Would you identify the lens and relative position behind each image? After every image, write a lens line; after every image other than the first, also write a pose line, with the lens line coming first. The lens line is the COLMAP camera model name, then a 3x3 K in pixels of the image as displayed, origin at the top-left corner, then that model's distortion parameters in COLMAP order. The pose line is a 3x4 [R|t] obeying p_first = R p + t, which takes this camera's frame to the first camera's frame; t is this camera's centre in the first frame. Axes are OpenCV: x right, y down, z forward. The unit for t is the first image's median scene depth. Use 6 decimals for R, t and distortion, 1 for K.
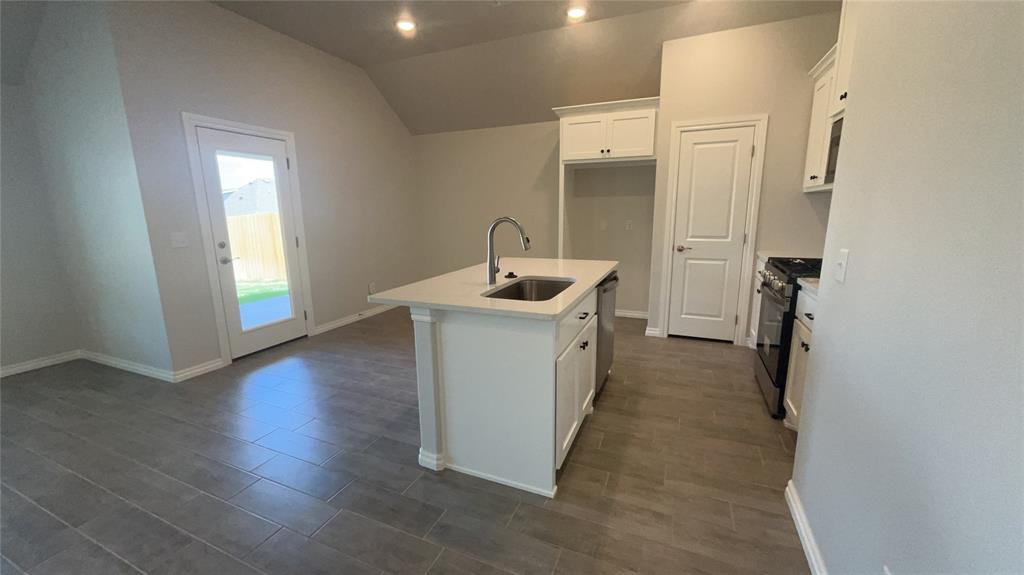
lens RADIAL K [[402.4, 0, 511.7], [0, 402.4, 287.6], [0, 0, 1]] dist [-0.000804, 0.000268]
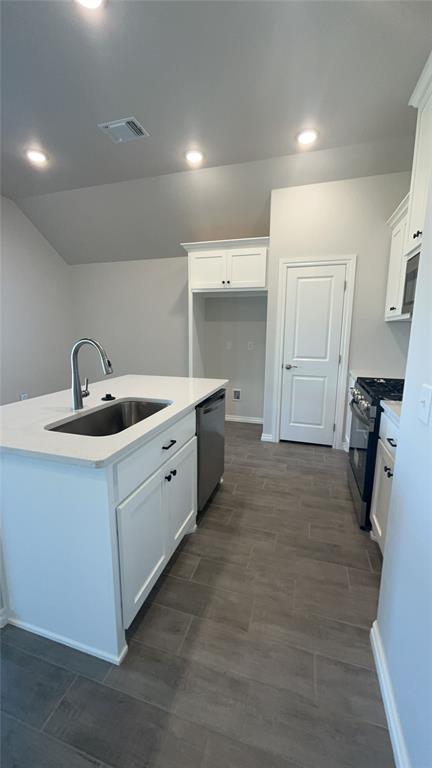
lens RADIAL K [[301.8, 0, 218.0], [0, 301.8, 381.5], [0, 0, 1]] dist [-0.000804, 0.000268]
pose [[0.993176, 0.001746, 0.116616, 0.166669], [0.001220, 0.999678, -0.025359, -0.047419], [-0.116623, 0.025329, 0.992853, 0.223950]]
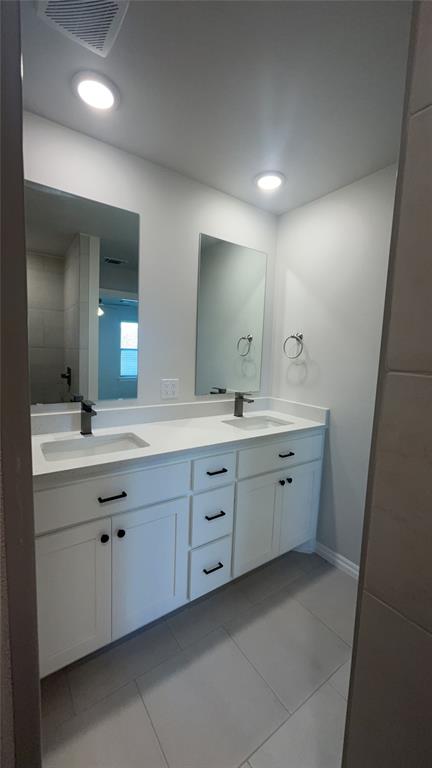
lens RADIAL K [[301.8, 0, 216.1], [0, 301.8, 385.1], [0, 0, 1]] dist [-0.000804, 0.000268]
pose [[0.851061, 0.104156, -0.514633, 0.336082], [-0.155616, 0.986127, -0.057764, -0.033059], [0.501478, 0.129246, 0.855462, 0.127711]]
